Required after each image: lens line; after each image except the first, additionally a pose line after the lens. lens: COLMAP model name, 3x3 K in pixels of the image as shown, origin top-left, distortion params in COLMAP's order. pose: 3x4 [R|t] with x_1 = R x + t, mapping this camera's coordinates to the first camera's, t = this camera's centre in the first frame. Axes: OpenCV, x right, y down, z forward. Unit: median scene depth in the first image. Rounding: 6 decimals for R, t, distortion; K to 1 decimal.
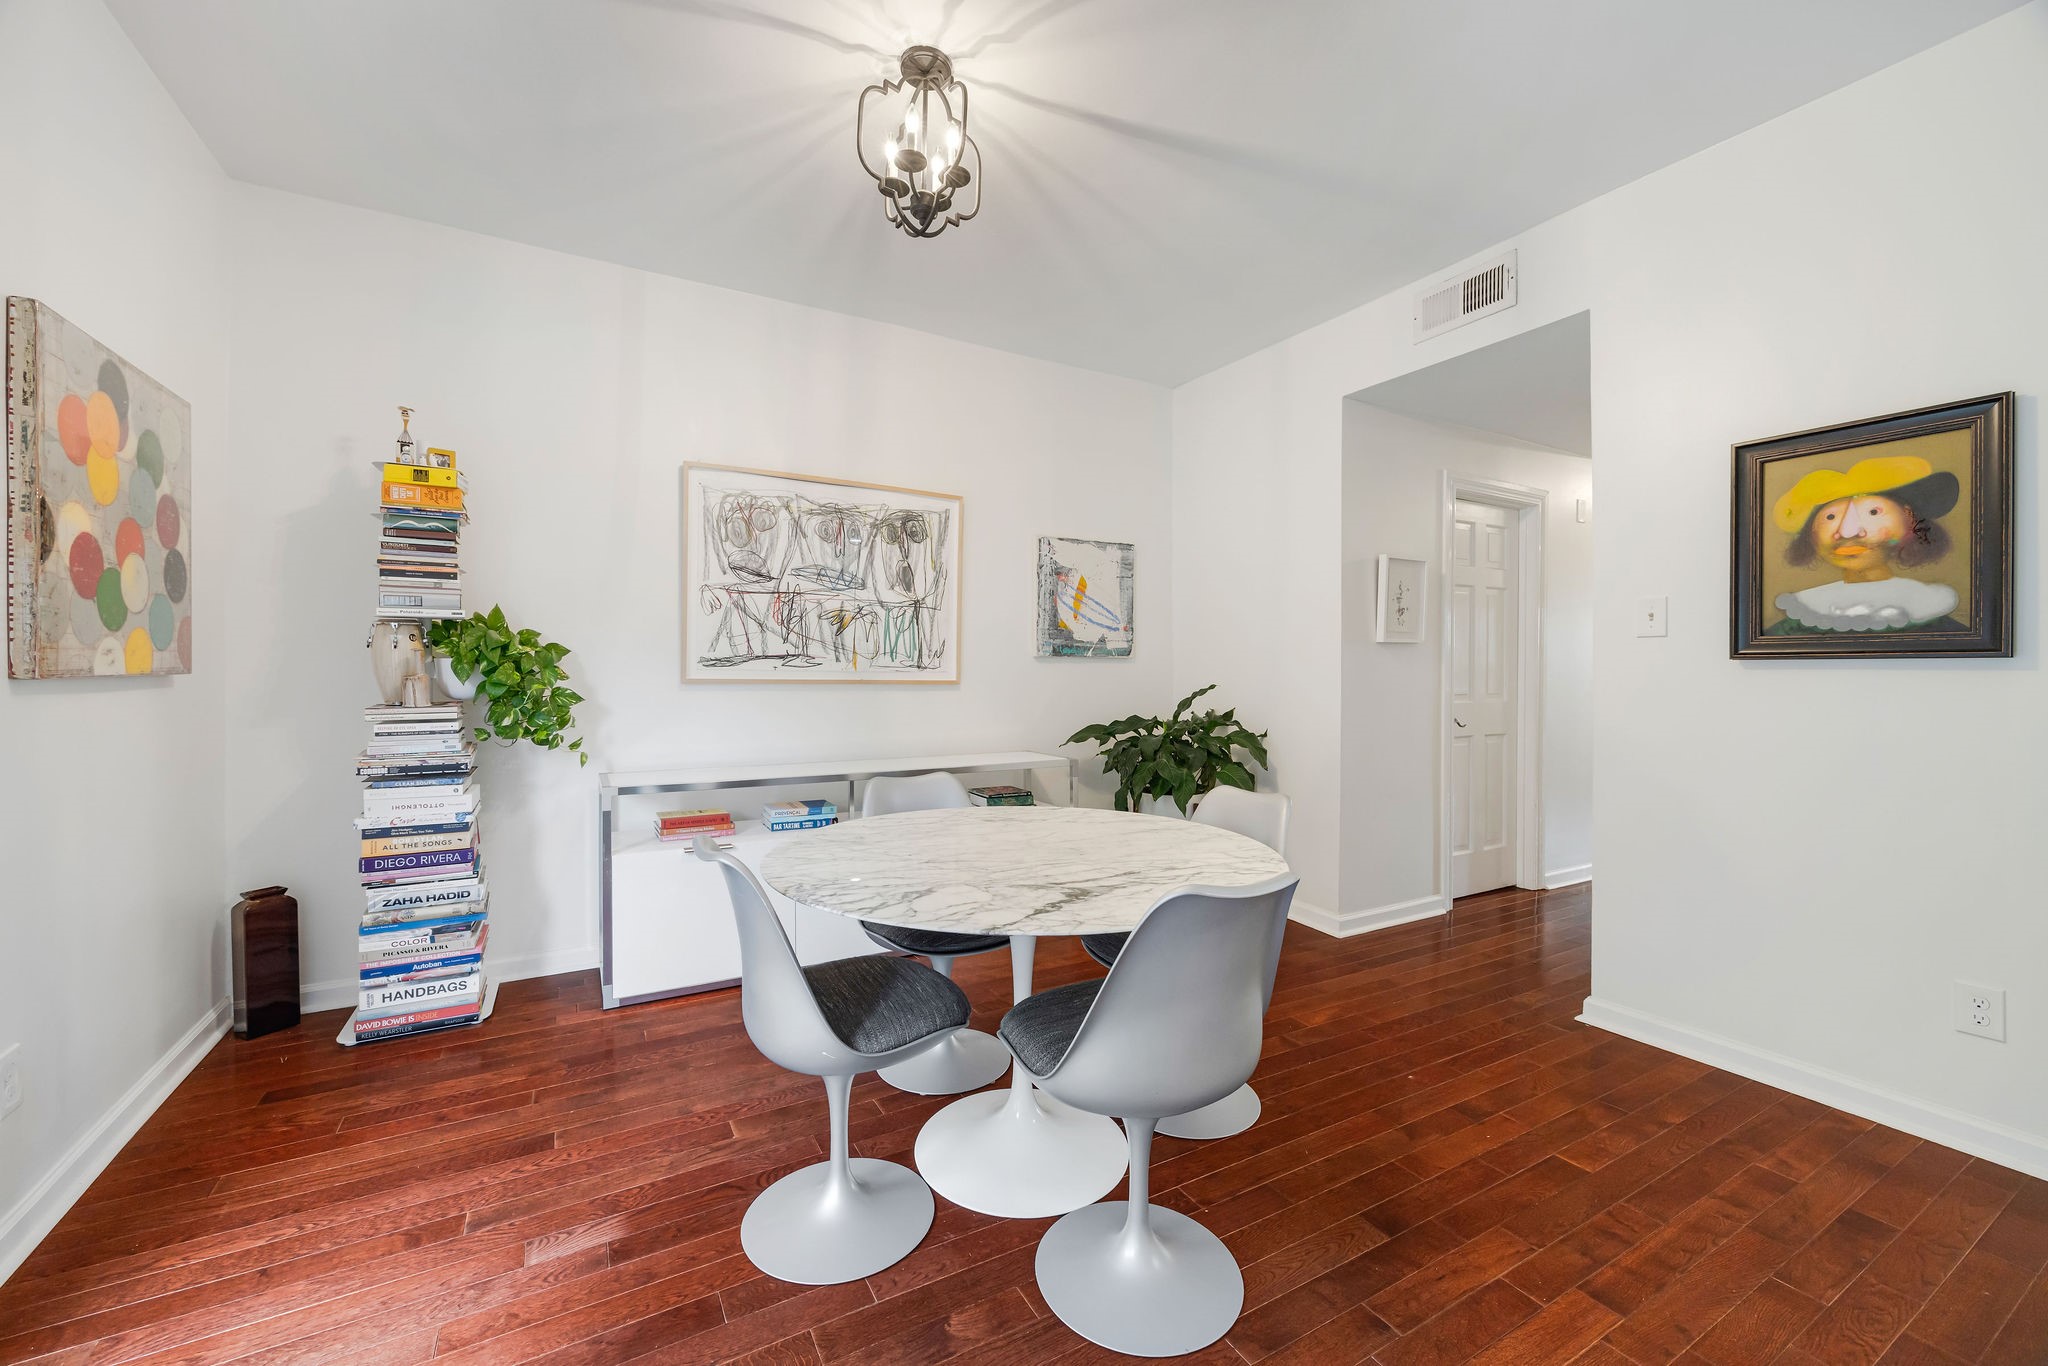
lens RADIAL K [[831.4, 0, 1013.5], [0, 831.4, 671.4], [0, 0, 1]] dist [-0.000406, 0.000455]
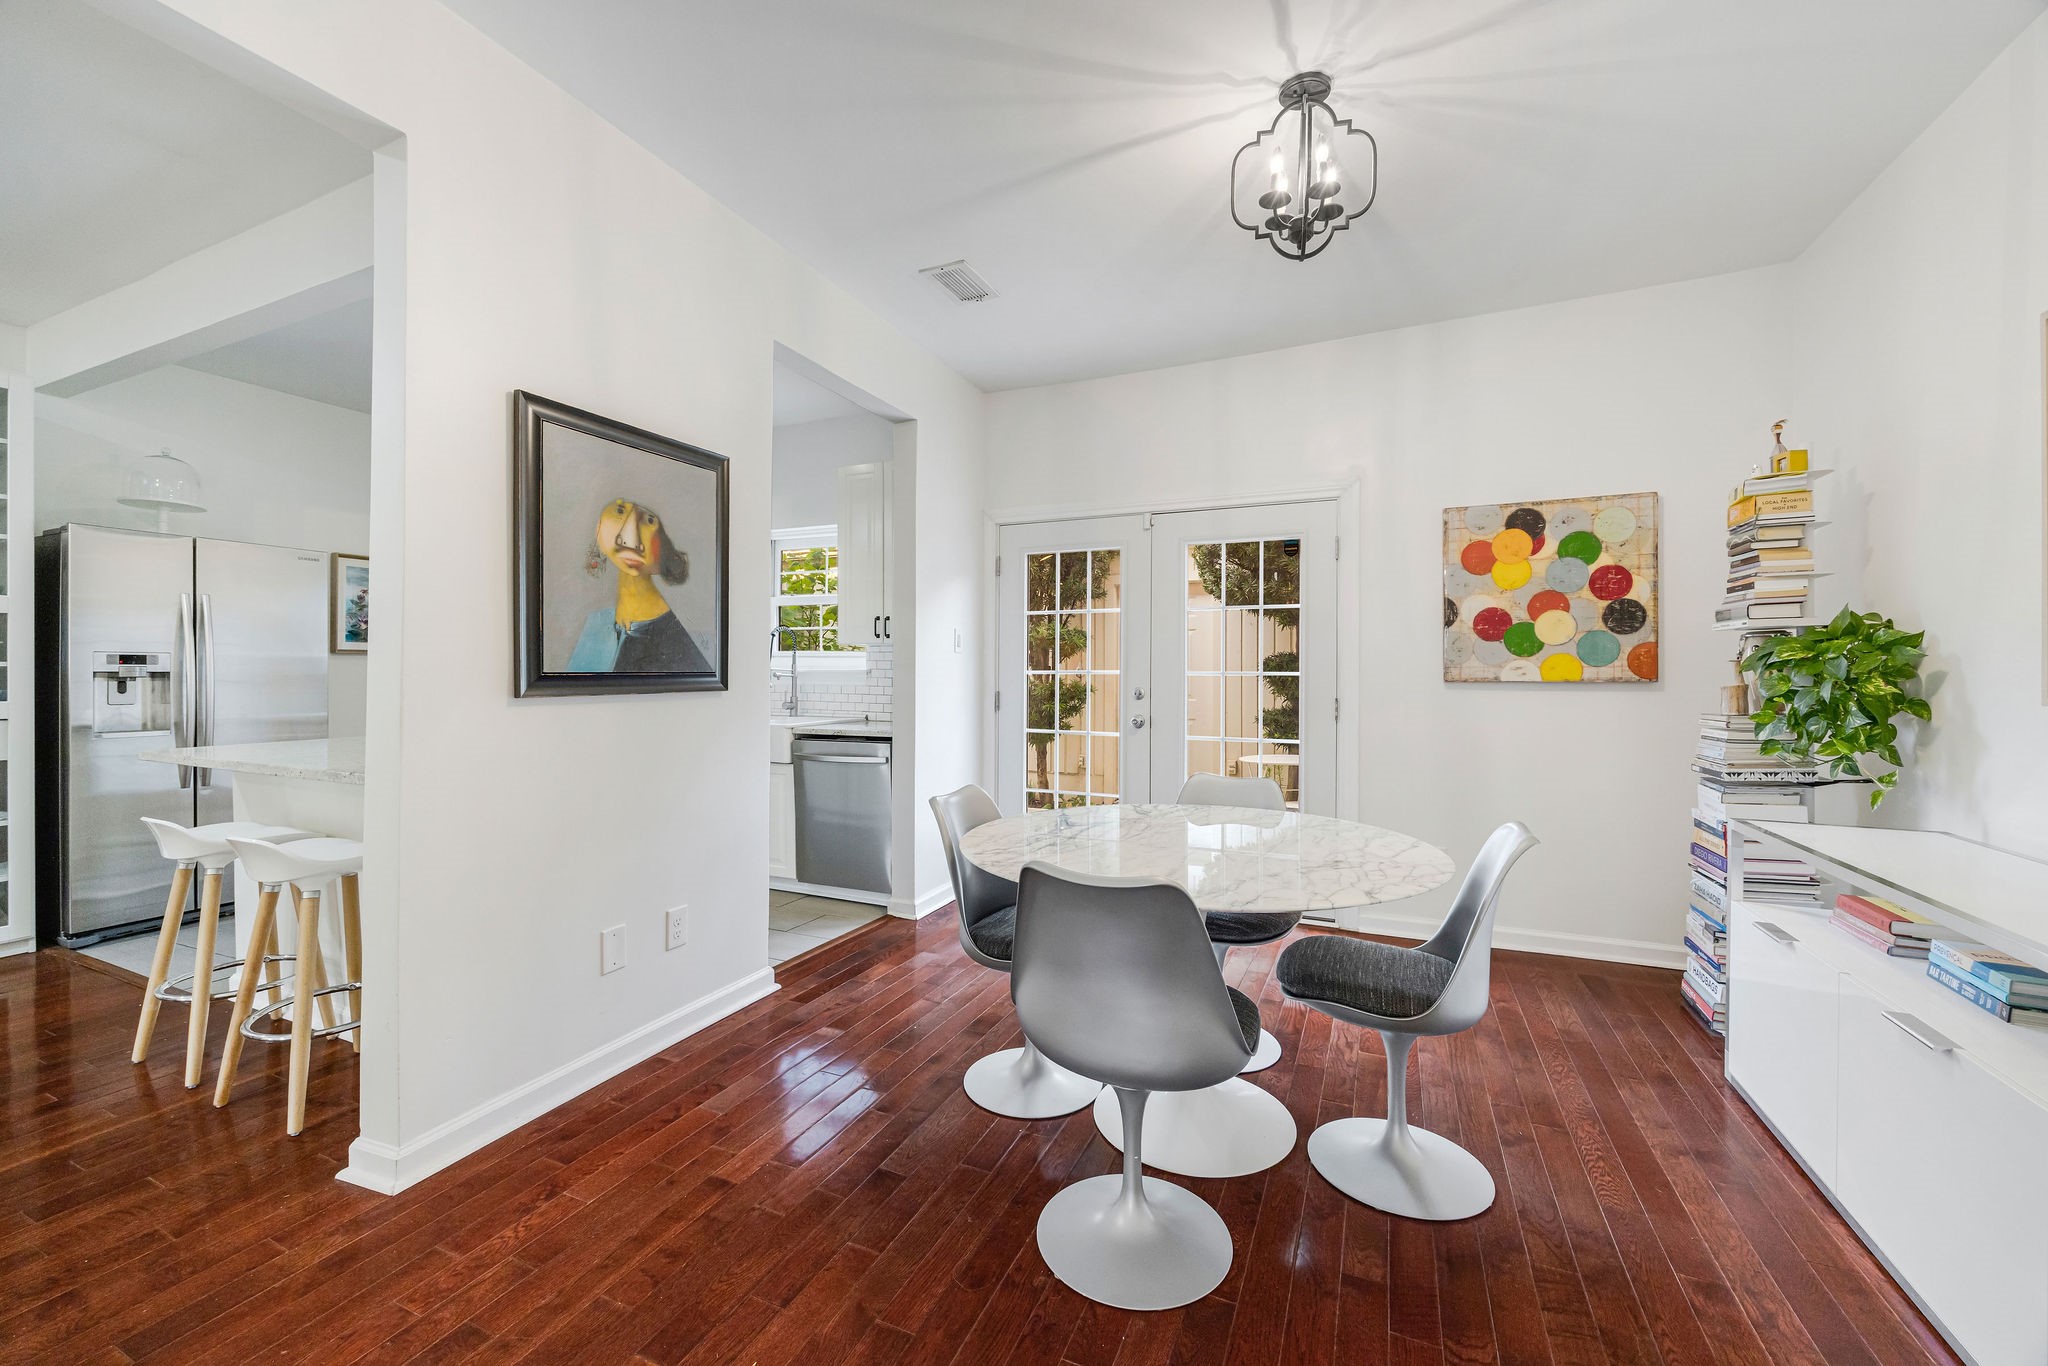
lens RADIAL K [[831.4, 0, 1013.5], [0, 831.4, 671.4], [0, 0, 1]] dist [-0.000406, 0.000455]
pose [[-0.813475, -0.008882, -0.581532, 0.865972], [-0.009681, 0.999952, -0.001732, -0.003656], [0.581519, 0.004221, -0.813522, 1.808248]]
